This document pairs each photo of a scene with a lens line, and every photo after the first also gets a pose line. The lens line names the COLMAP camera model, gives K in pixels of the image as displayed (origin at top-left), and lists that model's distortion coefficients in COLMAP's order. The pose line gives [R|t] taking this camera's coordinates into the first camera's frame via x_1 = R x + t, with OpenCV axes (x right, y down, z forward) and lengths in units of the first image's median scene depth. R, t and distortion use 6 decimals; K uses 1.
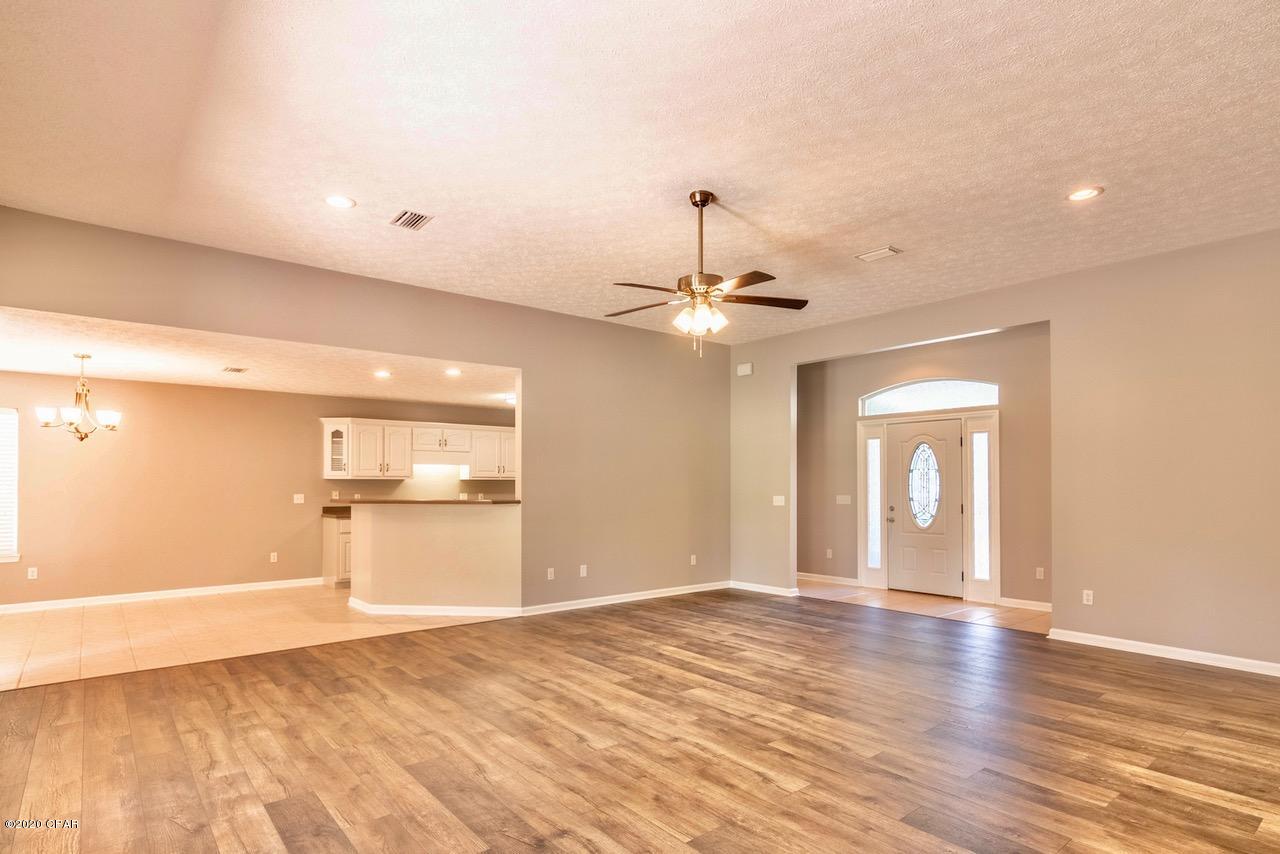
lens RADIAL K [[673.4, 0, 634.9], [0, 673.4, 483.3], [0, 0, 1]] dist [-0.000905, 0.000989]
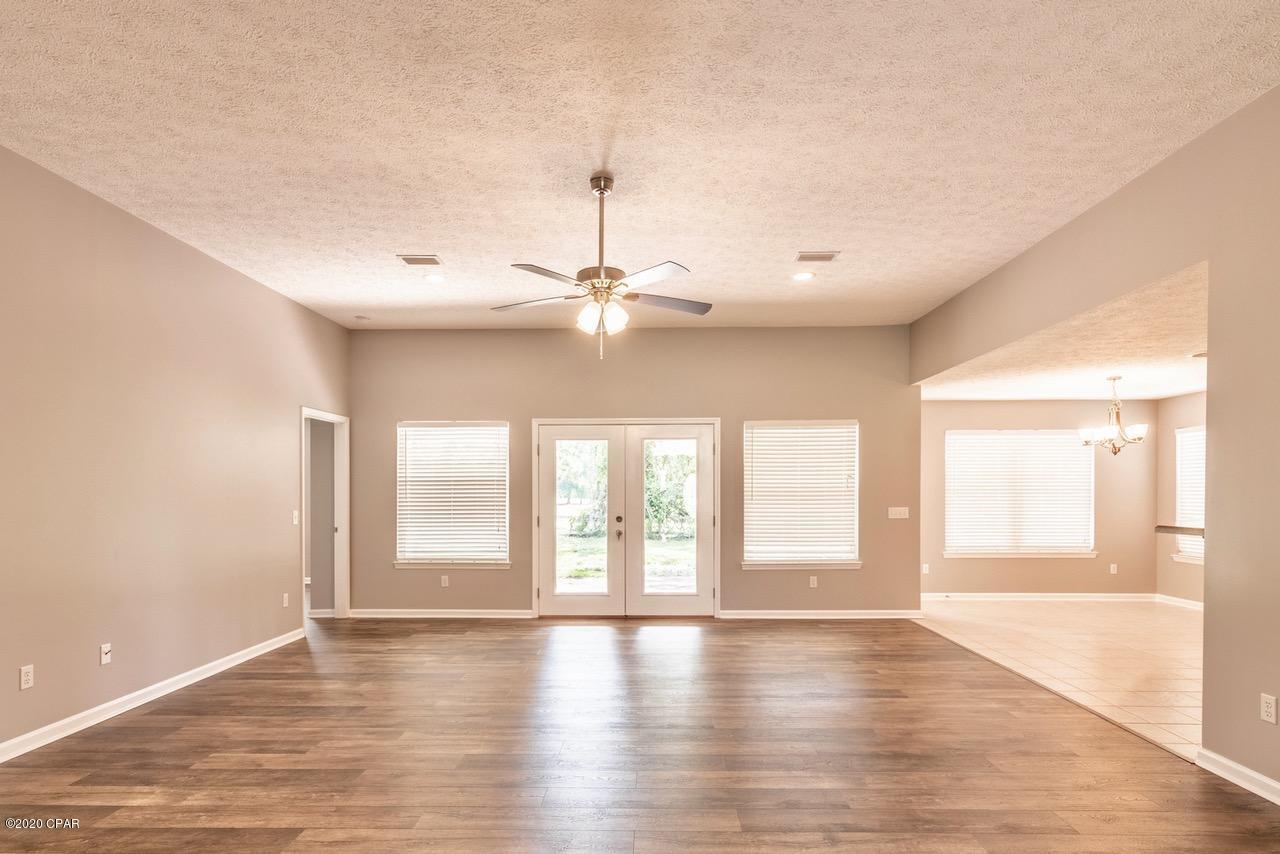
lens RADIAL K [[675.6, 0, 637.5], [0, 675.6, 498.4], [0, 0, 1]] dist [-0.000981, -0.000114]
pose [[-0.650067, 0.007490, -0.759840, 0.574030], [-0.001136, 0.999941, 0.010829, -0.003044], [0.759876, 0.007903, -0.650020, 1.217666]]
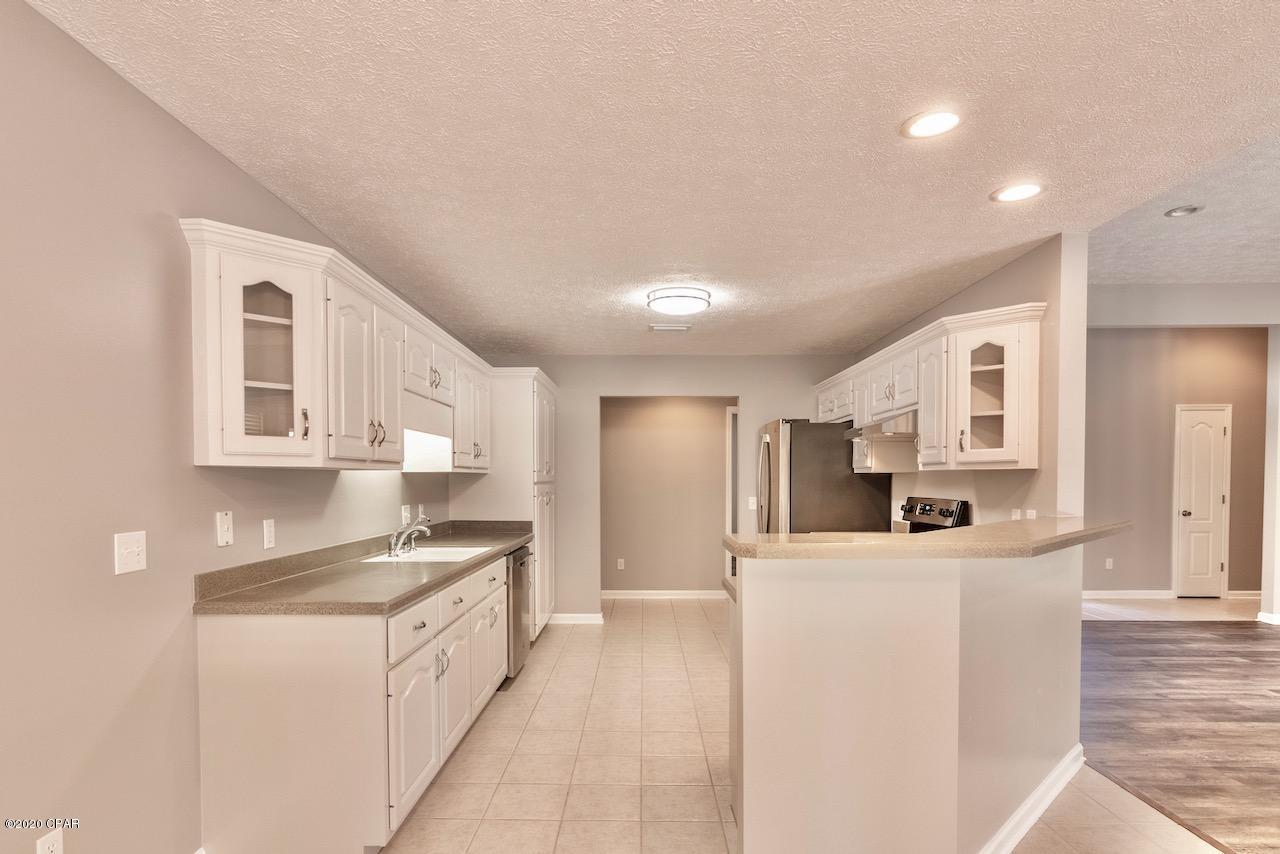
lens RADIAL K [[673.4, 0, 634.9], [0, 673.4, 483.3], [0, 0, 1]] dist [-0.000905, 0.000989]
pose [[0.638557, -0.005728, 0.769553, -0.878869], [0.002984, 0.999983, 0.004967, -0.000788], [-0.769568, -0.000875, 0.638564, 1.135896]]
